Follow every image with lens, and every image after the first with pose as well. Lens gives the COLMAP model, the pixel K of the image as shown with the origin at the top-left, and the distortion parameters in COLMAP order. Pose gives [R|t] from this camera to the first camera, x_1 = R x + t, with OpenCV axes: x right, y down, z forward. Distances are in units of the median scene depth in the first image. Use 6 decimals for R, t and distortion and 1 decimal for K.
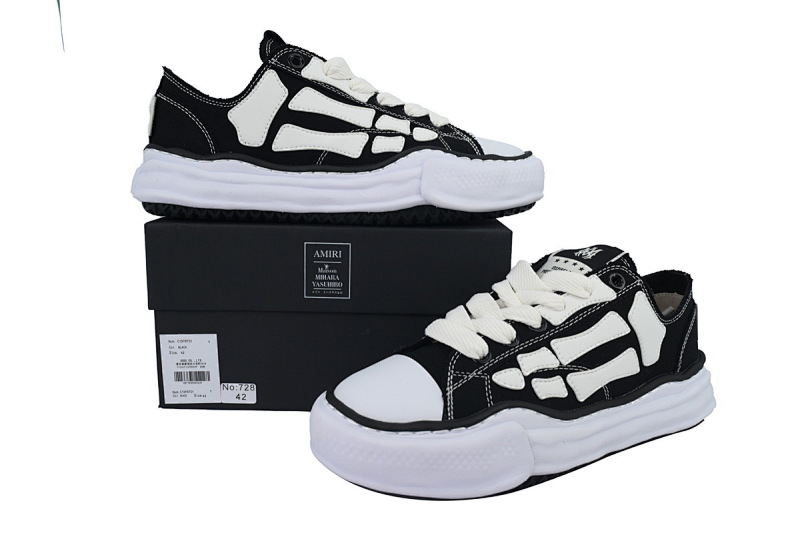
lens RADIAL K [[708.4, 0, 400.0], [0, 708.4, 266.5], [0, 0, 1]] dist [-0.009191, -0.002557]
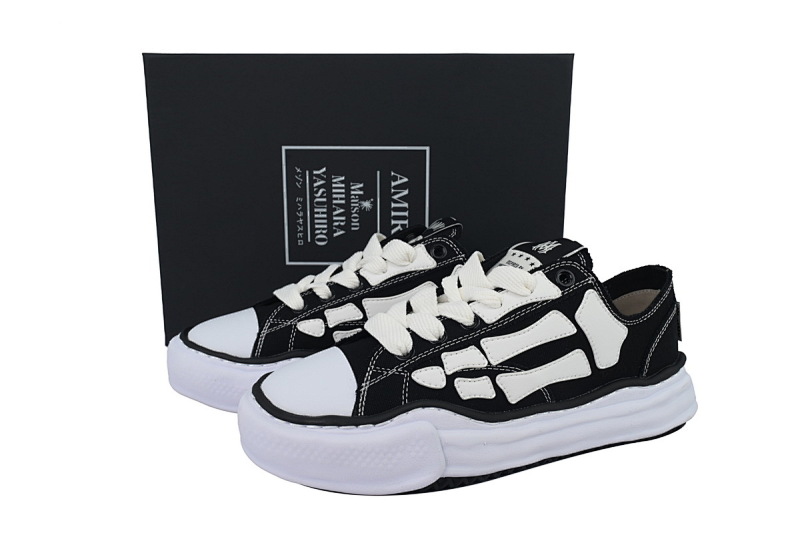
lens RADIAL K [[708.4, 0, 400.0], [0, 708.4, 266.5], [0, 0, 1]] dist [-0.009191, -0.002557]
pose [[0.984023, 0.019575, -0.176960, 0.276882], [-0.013804, 0.999334, 0.033782, -0.025691], [0.177503, -0.030800, 0.983638, 0.034910]]
